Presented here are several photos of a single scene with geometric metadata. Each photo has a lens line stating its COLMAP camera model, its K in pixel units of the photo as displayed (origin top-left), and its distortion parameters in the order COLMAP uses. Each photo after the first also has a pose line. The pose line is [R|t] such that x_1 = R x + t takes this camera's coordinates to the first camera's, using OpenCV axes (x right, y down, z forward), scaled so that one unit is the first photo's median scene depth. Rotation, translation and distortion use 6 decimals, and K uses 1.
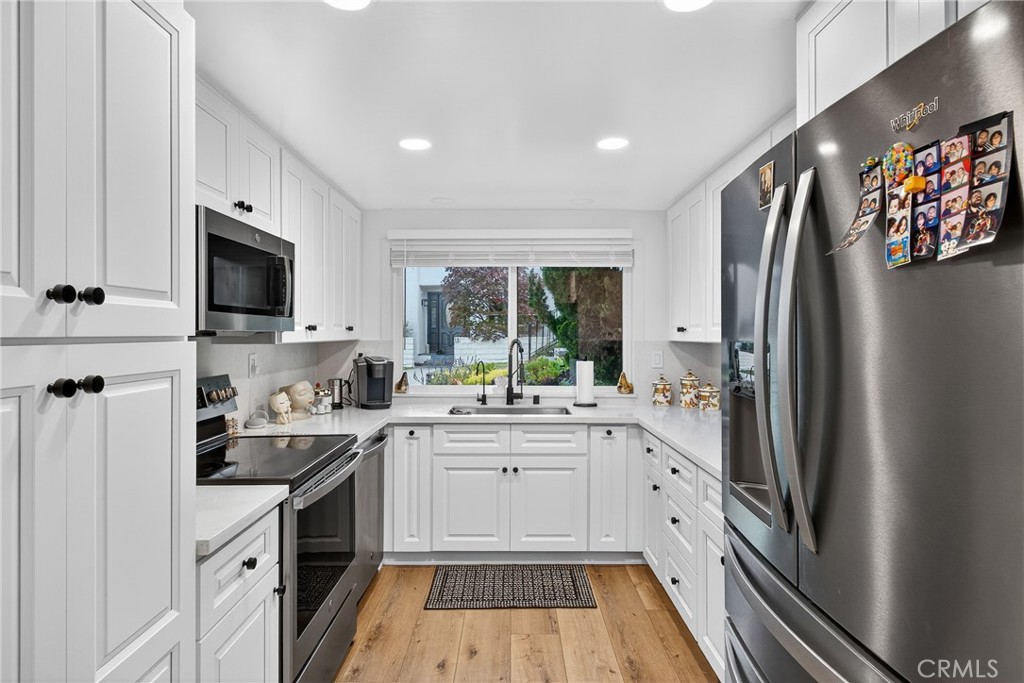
lens RADIAL K [[550.5, 0, 503.3], [0, 550.5, 332.3], [0, 0, 1]] dist [0.005423, 0.001995]
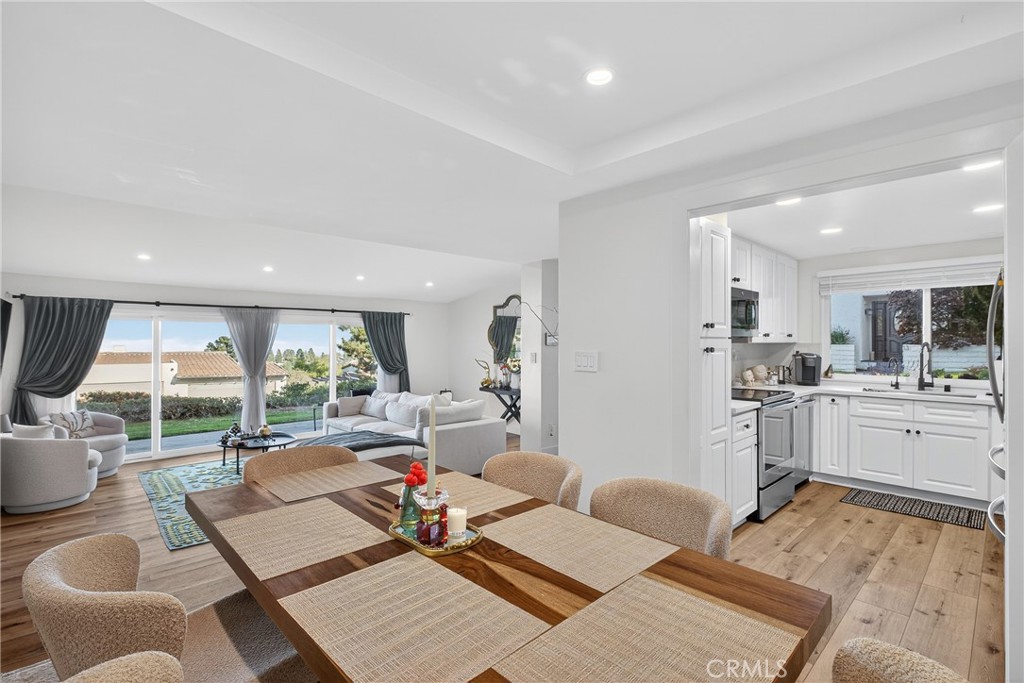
lens RADIAL K [[469.0, 0, 510.1], [0, 469.0, 339.2], [0, 0, 1]] dist [-0.004548, -0.001862]
pose [[0.689894, -0.002180, -0.723907, 0.166928], [-0.000634, 0.999993, -0.003615, 0.010427], [0.723910, 0.002953, 0.689888, -0.606115]]
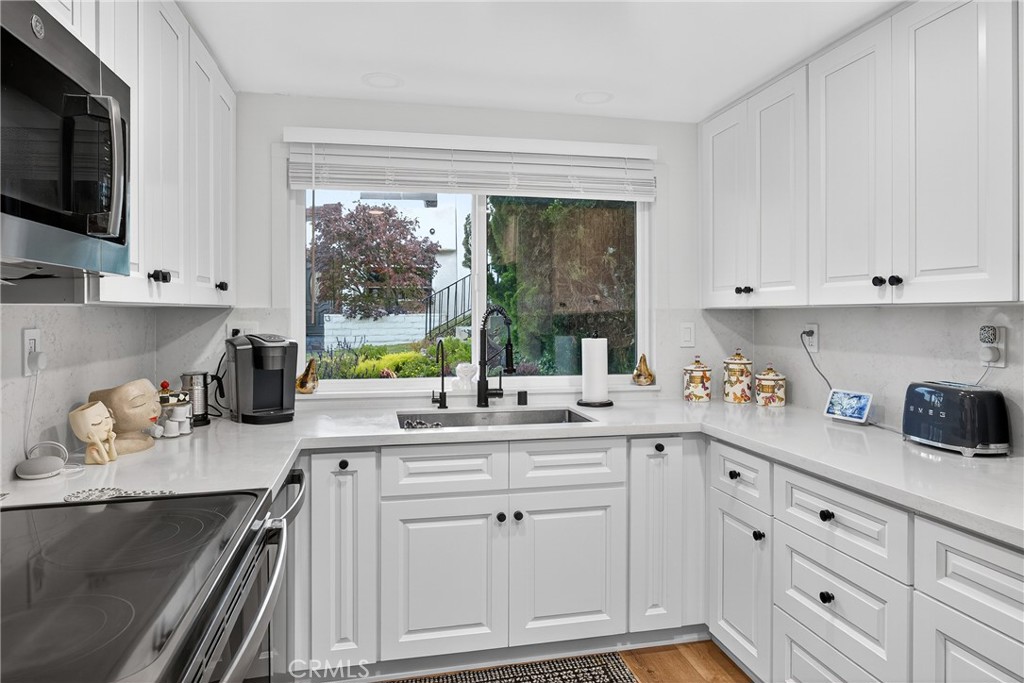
lens RADIAL K [[618.8, 0, 501.3], [0, 618.8, 314.5], [0, 0, 1]] dist [-0.013940, -0.001058]
pose [[0.976693, -0.001744, 0.214633, -0.140894], [0.000656, 0.999987, 0.005140, 0.021630], [-0.214639, -0.004879, 0.976681, 0.325678]]
